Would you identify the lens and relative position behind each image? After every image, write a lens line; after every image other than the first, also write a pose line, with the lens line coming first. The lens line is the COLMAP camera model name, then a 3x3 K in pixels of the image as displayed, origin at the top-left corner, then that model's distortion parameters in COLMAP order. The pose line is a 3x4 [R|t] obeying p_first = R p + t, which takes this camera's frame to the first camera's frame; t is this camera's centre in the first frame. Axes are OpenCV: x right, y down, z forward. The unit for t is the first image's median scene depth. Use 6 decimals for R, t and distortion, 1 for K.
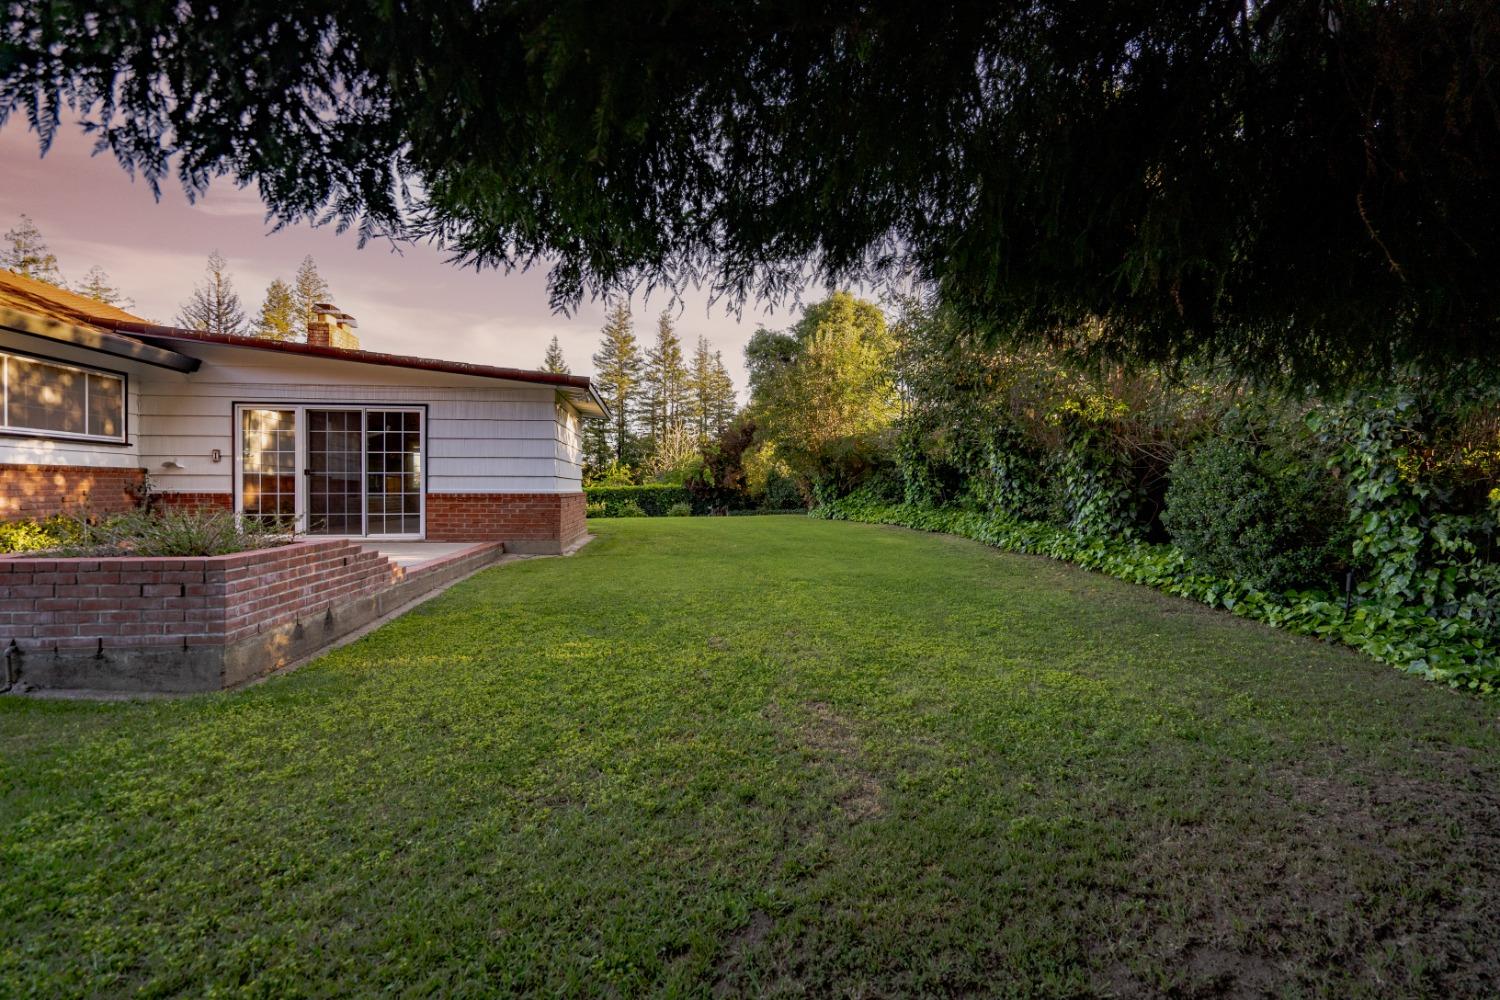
lens RADIAL K [[679.4, 0, 749.5], [0, 679.4, 489.9], [0, 0, 1]] dist [0.000228, 0.000672]
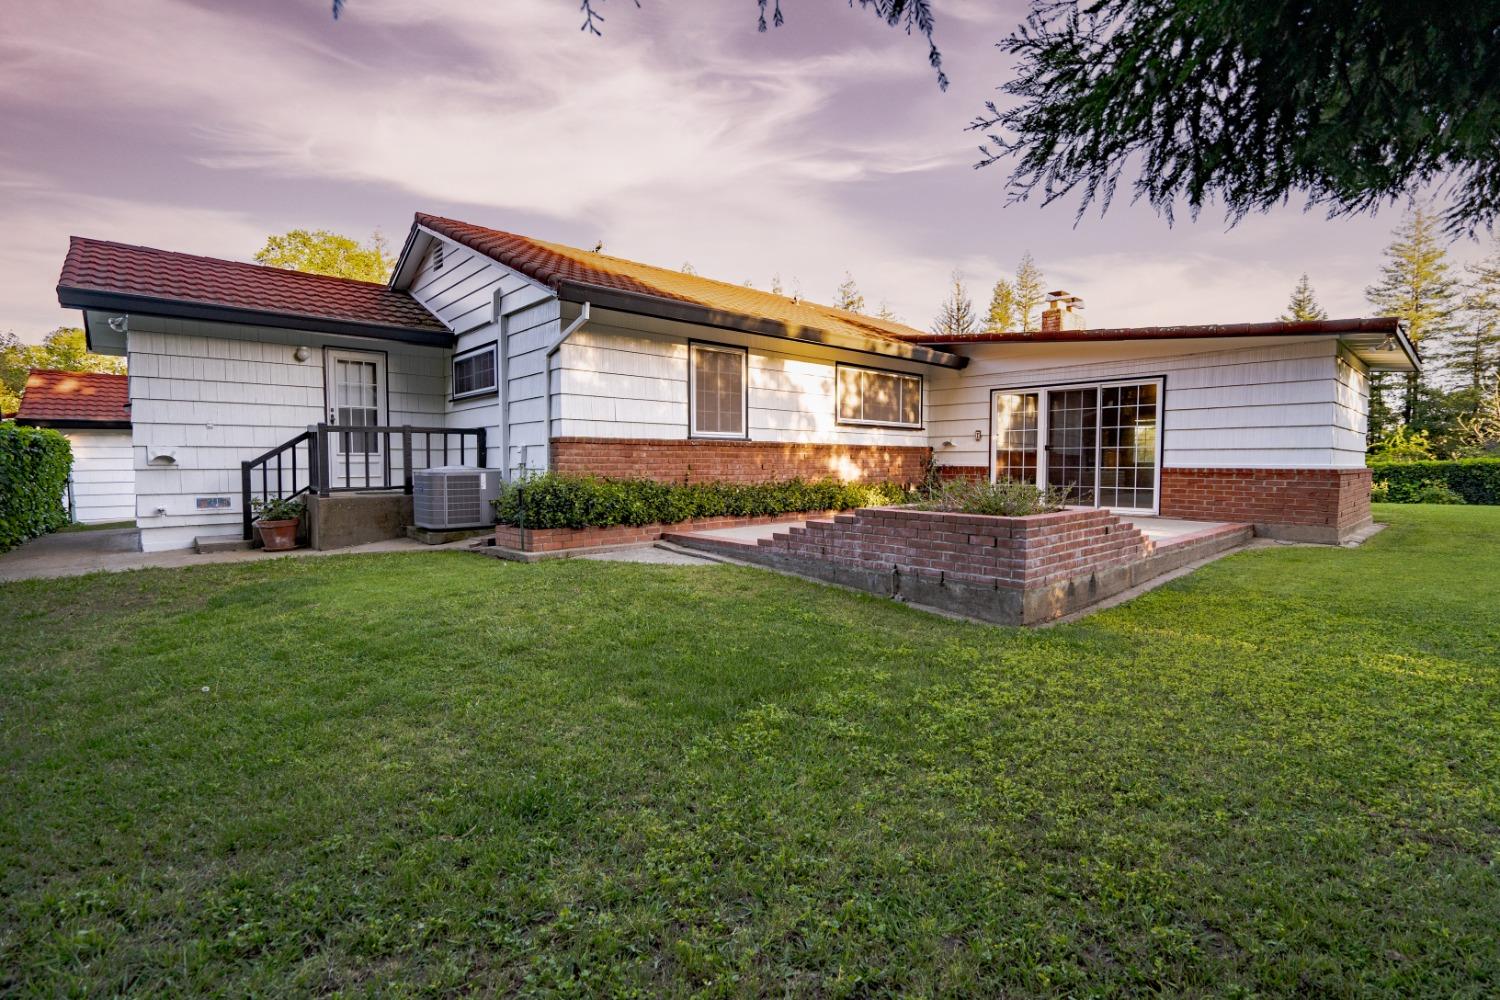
lens RADIAL K [[679.4, 0, 749.5], [0, 679.4, 489.9], [0, 0, 1]] dist [0.000228, 0.000672]
pose [[0.579236, 0.033951, -0.814453, -0.030481], [-0.004348, 0.999247, 0.038562, 0.001887], [0.815149, -0.018795, 0.578947, -0.040147]]
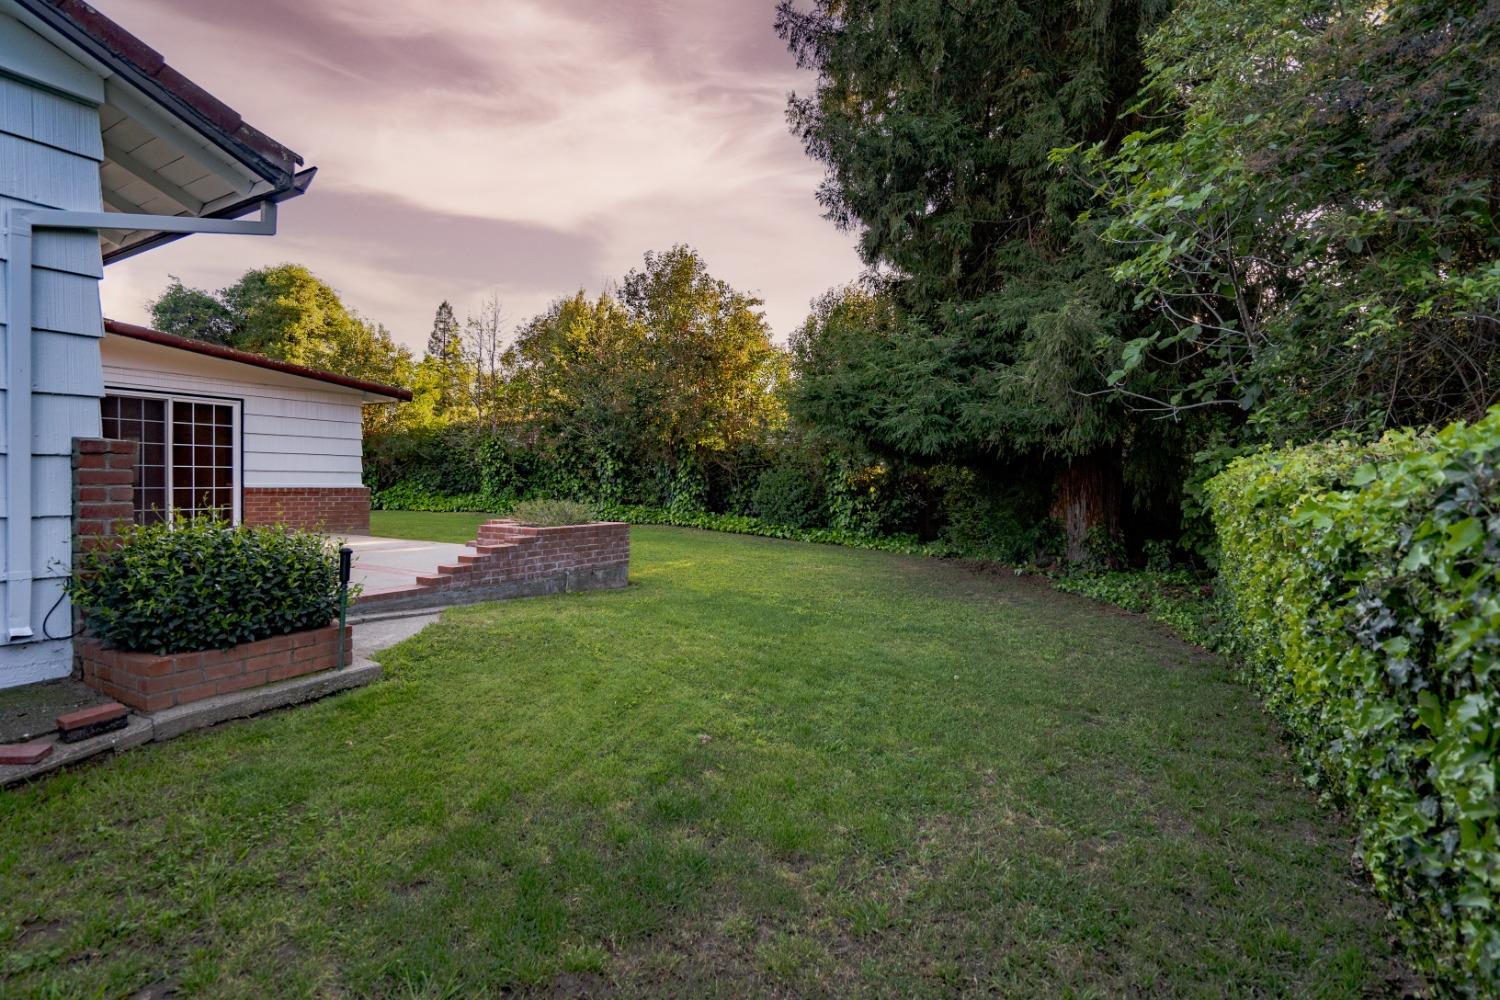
lens RADIAL K [[681.8, 0, 745.7], [0, 681.8, 485.9], [0, 0, 1]] dist [-0.000455, 0.001373]
pose [[0.609782, 0.001791, 0.792568, -0.907071], [-0.008905, 0.999950, 0.004591, -0.009838], [-0.792520, -0.009857, 0.609767, -0.228433]]
